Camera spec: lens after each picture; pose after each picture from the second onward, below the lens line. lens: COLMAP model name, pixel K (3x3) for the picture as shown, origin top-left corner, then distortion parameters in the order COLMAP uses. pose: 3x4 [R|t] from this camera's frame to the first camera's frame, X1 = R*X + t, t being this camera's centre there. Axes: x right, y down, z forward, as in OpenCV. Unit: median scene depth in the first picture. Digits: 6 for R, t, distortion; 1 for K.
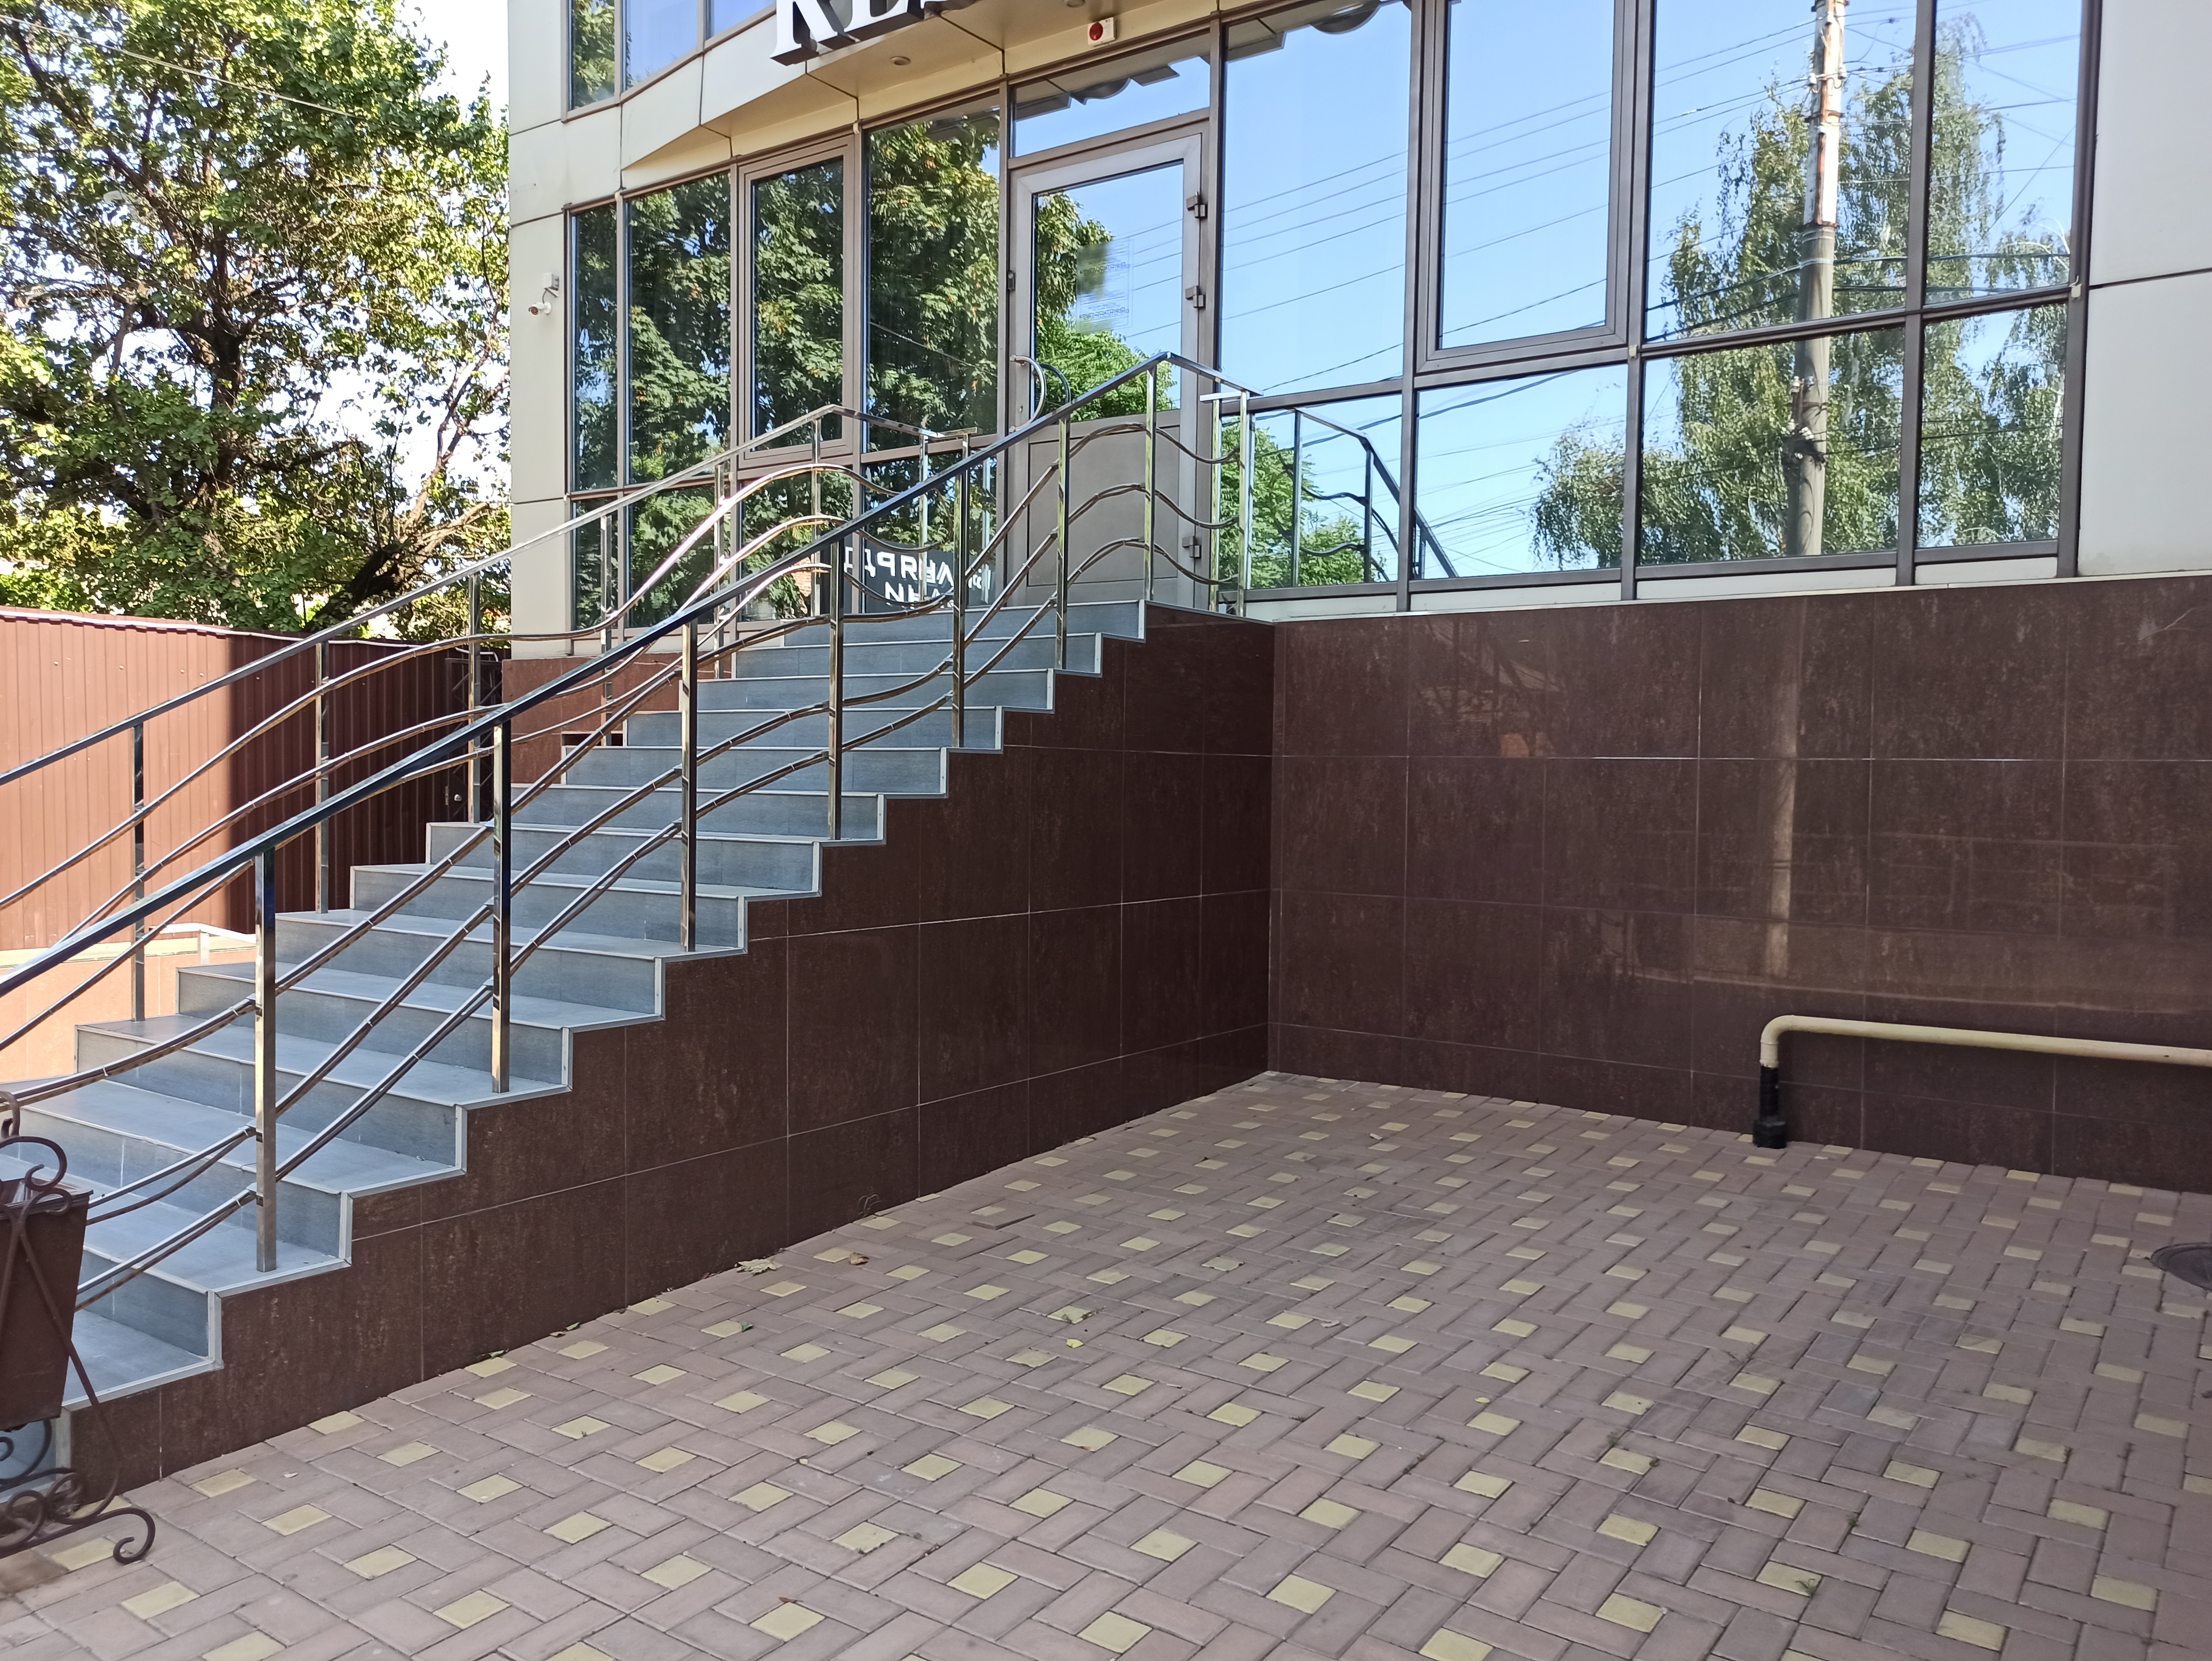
lens RADIAL K [[1622.2, 0, 1135.4], [0, 1622.2, 841.7], [0, 0, 1]] dist [0.041977, -0.030679]
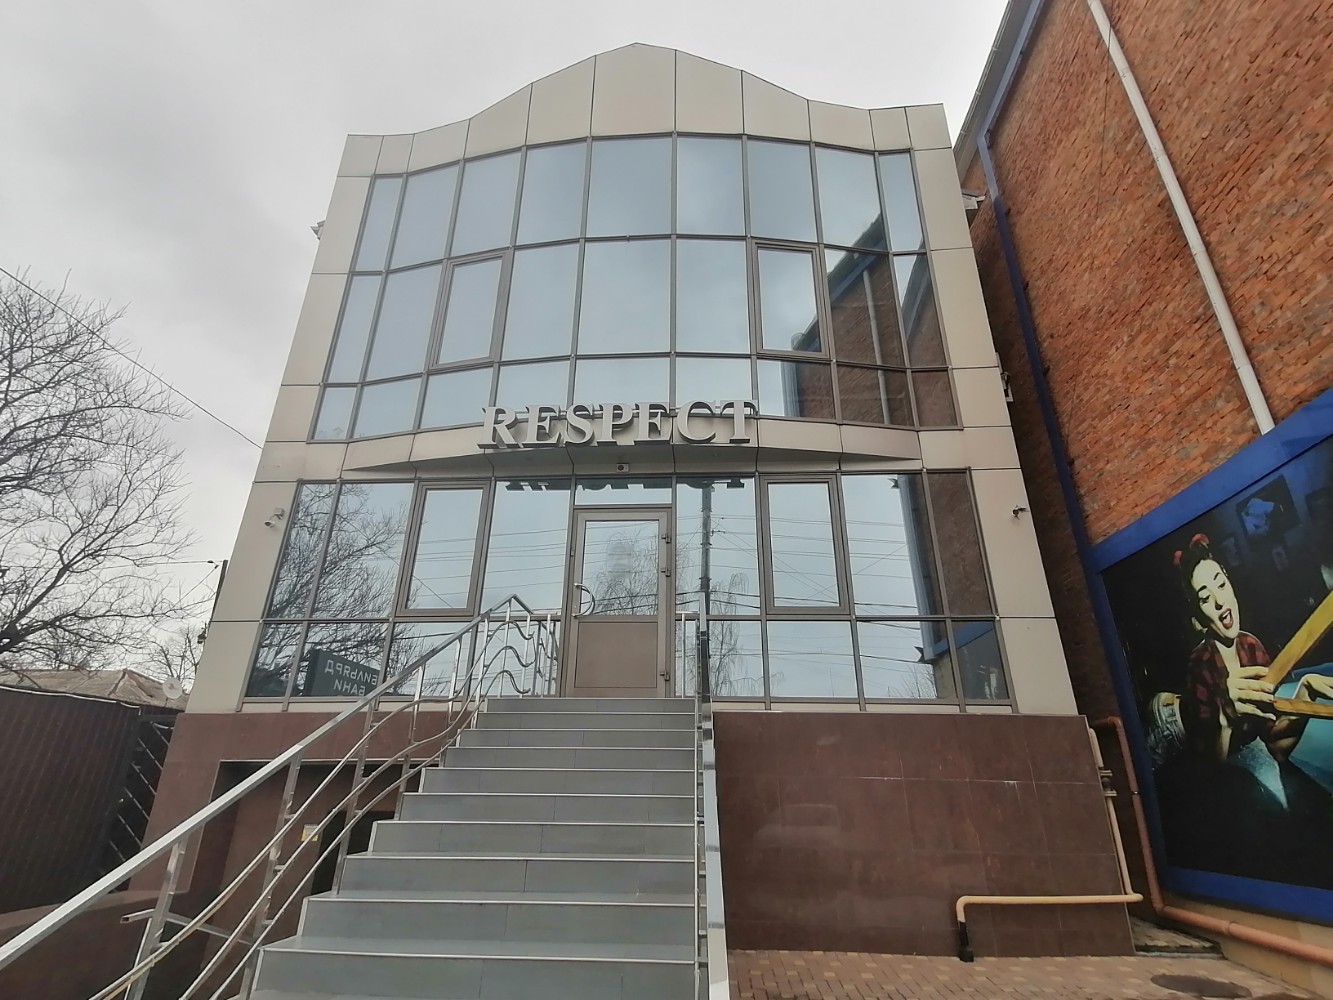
lens RADIAL K [[659.6, 0, 670.6], [0, 659.6, 496.5], [0, 0, 1]] dist [0.016931, 0.000191]
pose [[0.856170, 0.204426, 0.474535, -0.568639], [0.022961, 0.902445, -0.430194, -0.012150], [-0.516184, 0.379215, 0.767952, 0.244075]]
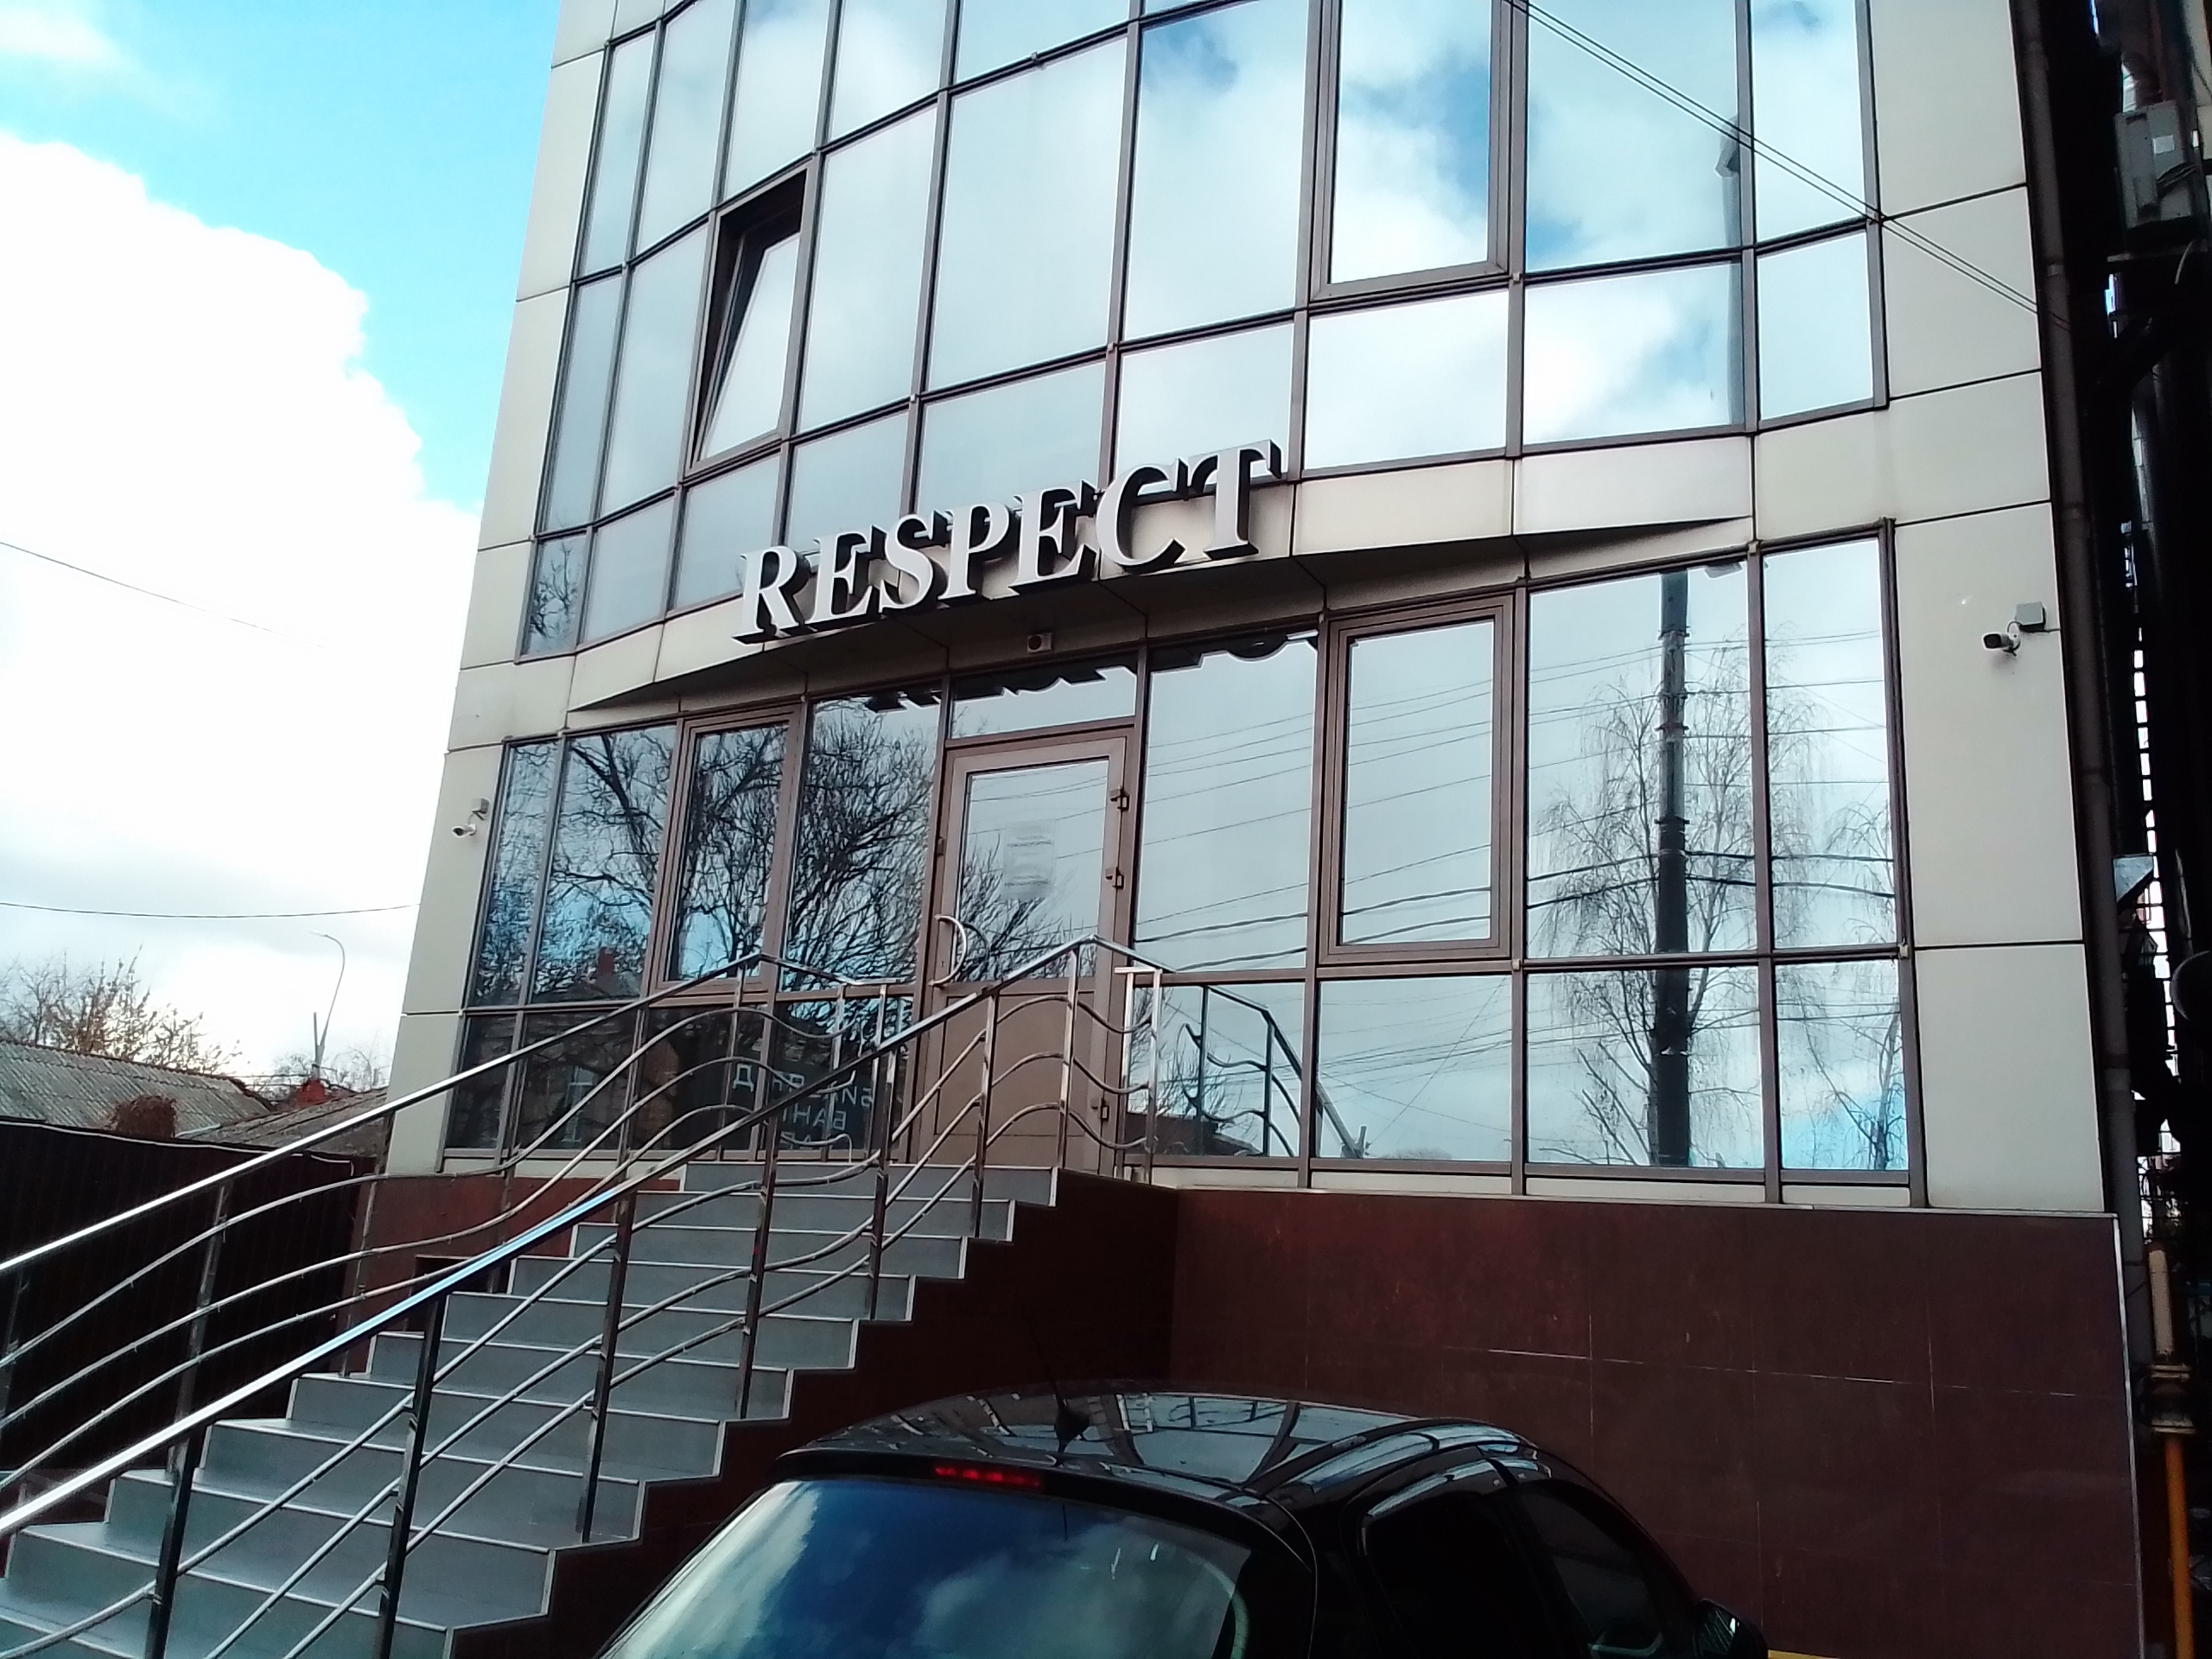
lens RADIAL K [[1702.3, 0, 1131.8], [0, 1702.3, 853.0], [0, 0, 1]] dist [0.057071, -0.023369]
pose [[0.995354, 0.064757, 0.071246, -0.040460], [-0.041605, 0.956646, -0.288266, -0.032871], [-0.086825, 0.283963, 0.954896, -0.096908]]
